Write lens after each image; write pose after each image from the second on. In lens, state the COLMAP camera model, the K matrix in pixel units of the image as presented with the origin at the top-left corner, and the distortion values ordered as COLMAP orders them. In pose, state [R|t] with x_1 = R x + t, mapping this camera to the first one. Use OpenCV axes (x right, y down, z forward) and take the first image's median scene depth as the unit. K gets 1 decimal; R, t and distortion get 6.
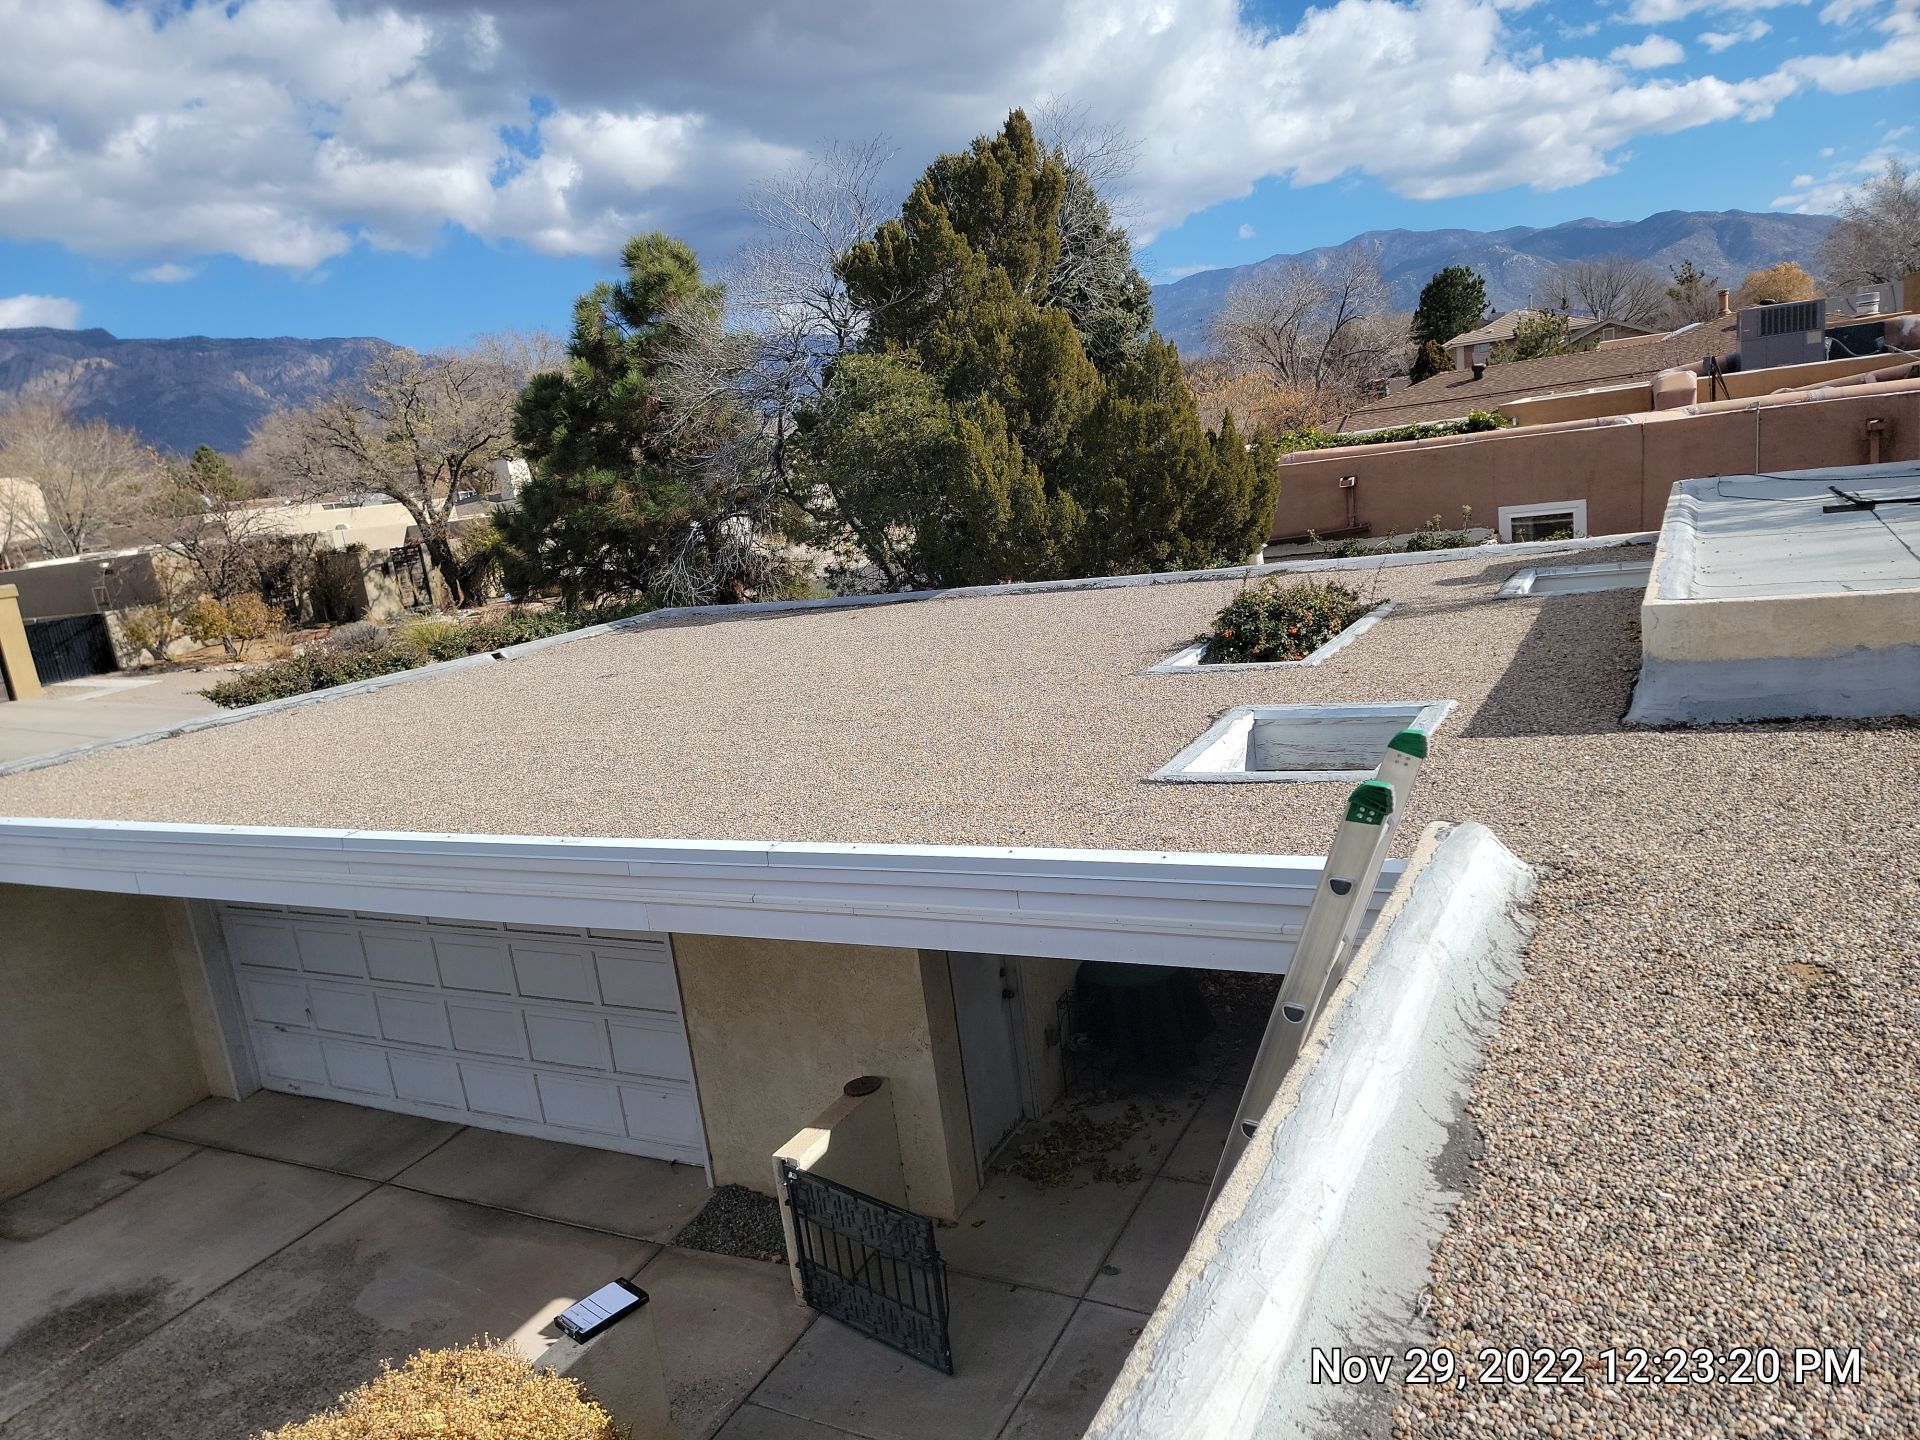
lens RADIAL K [[1327.5, 0, 957.0], [0, 1327.5, 781.7], [0, 0, 1]] dist [0.069049, -0.000473]
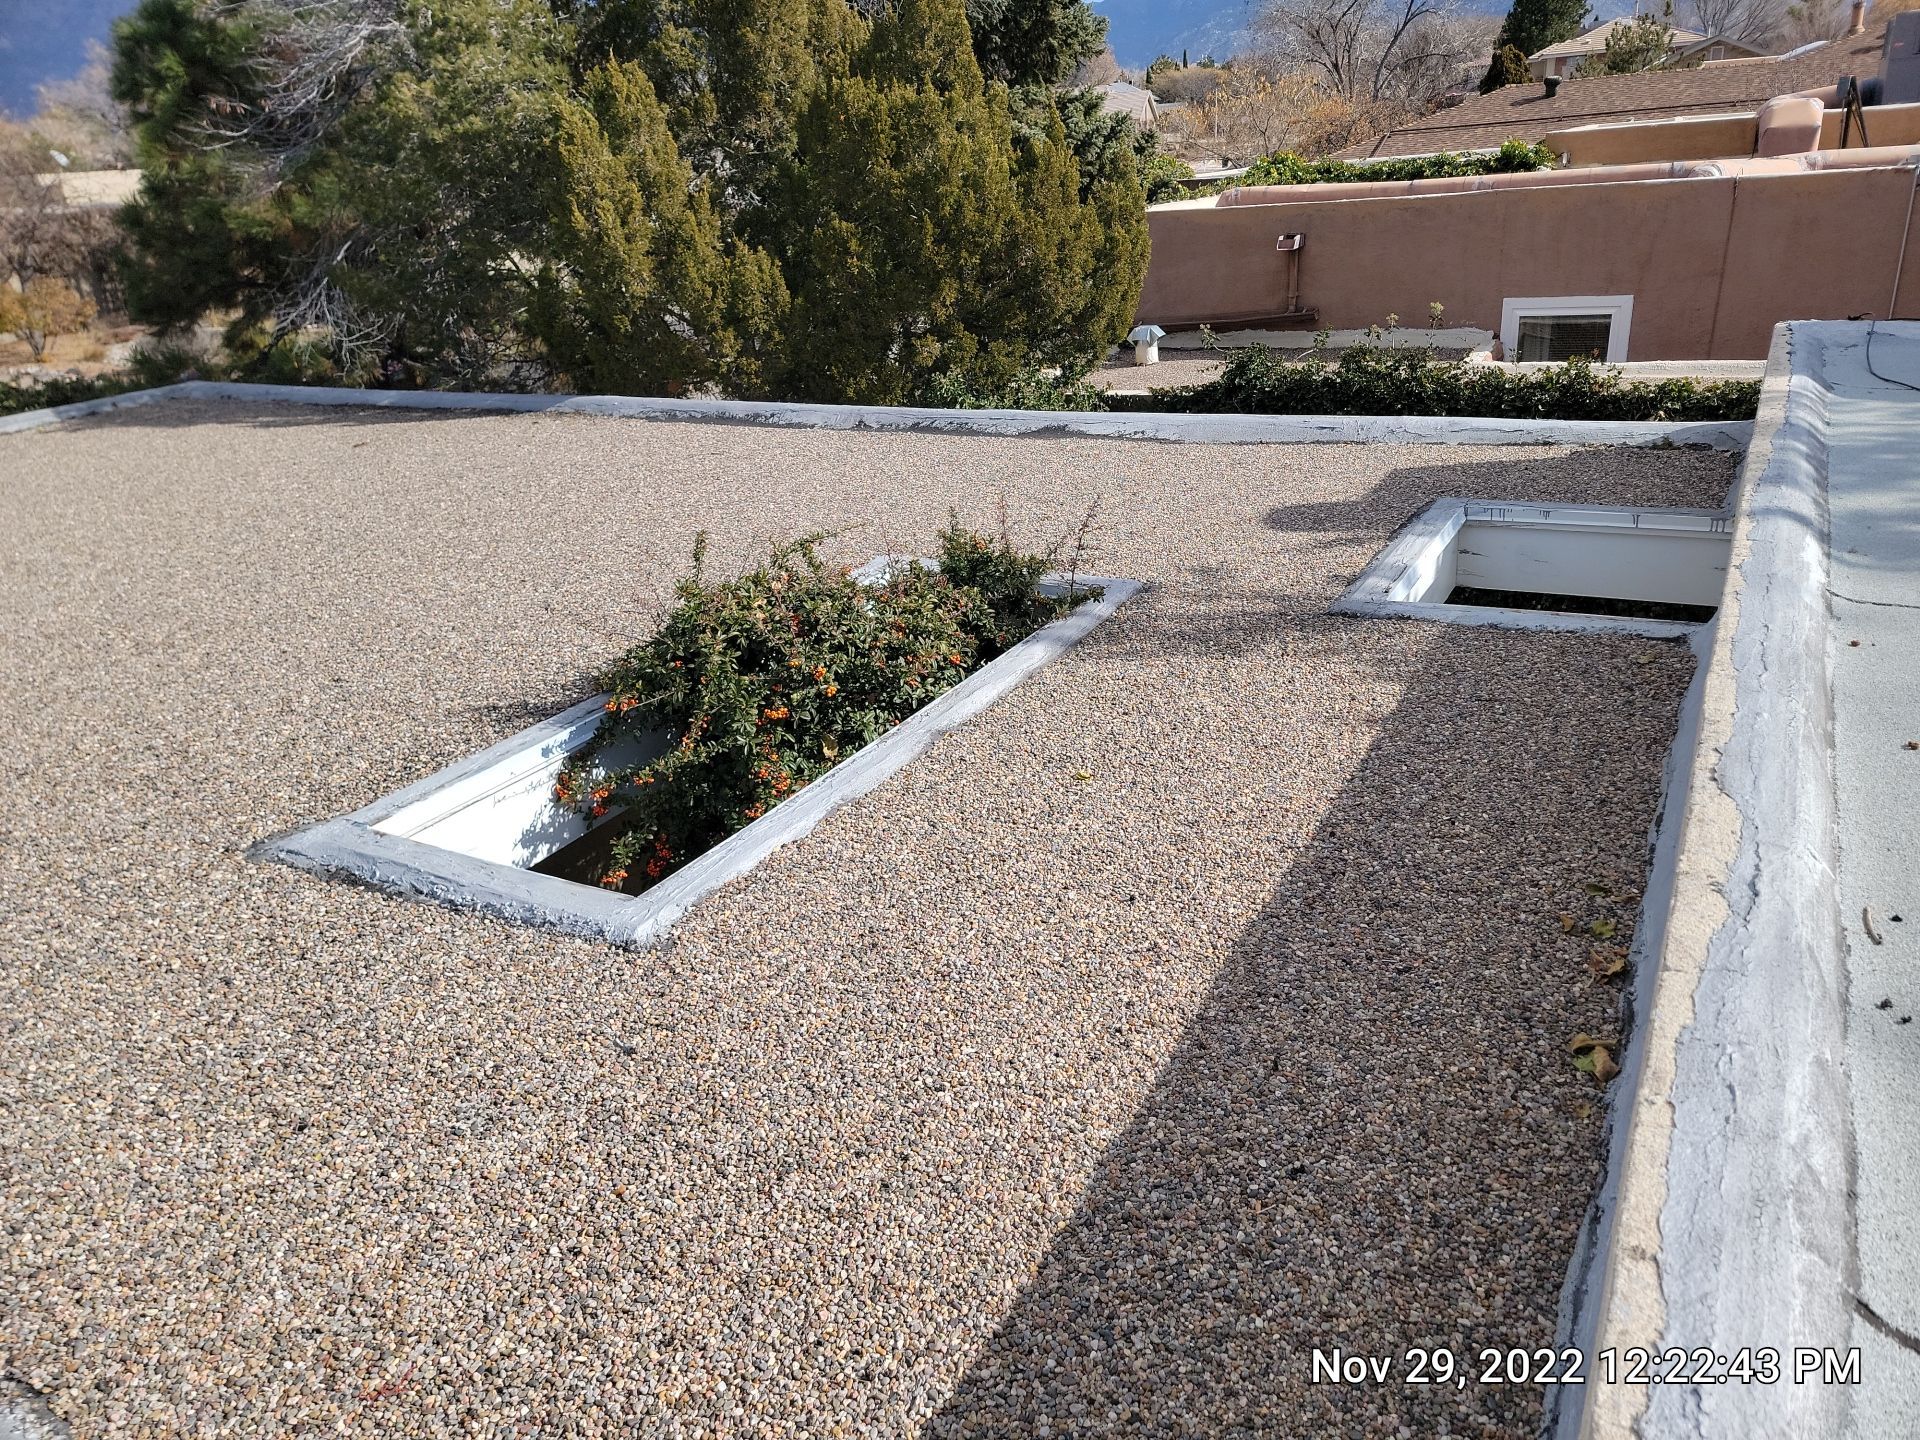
lens RADIAL K [[1336.4, 0, 990.4], [0, 1336.4, 725.1], [0, 0, 1]] dist [0.093957, -0.075880]
pose [[0.998378, 0.056325, 0.008299, 0.133774], [-0.056929, 0.985844, 0.157706, -0.075203], [0.000701, -0.157922, 0.987451, 0.262531]]
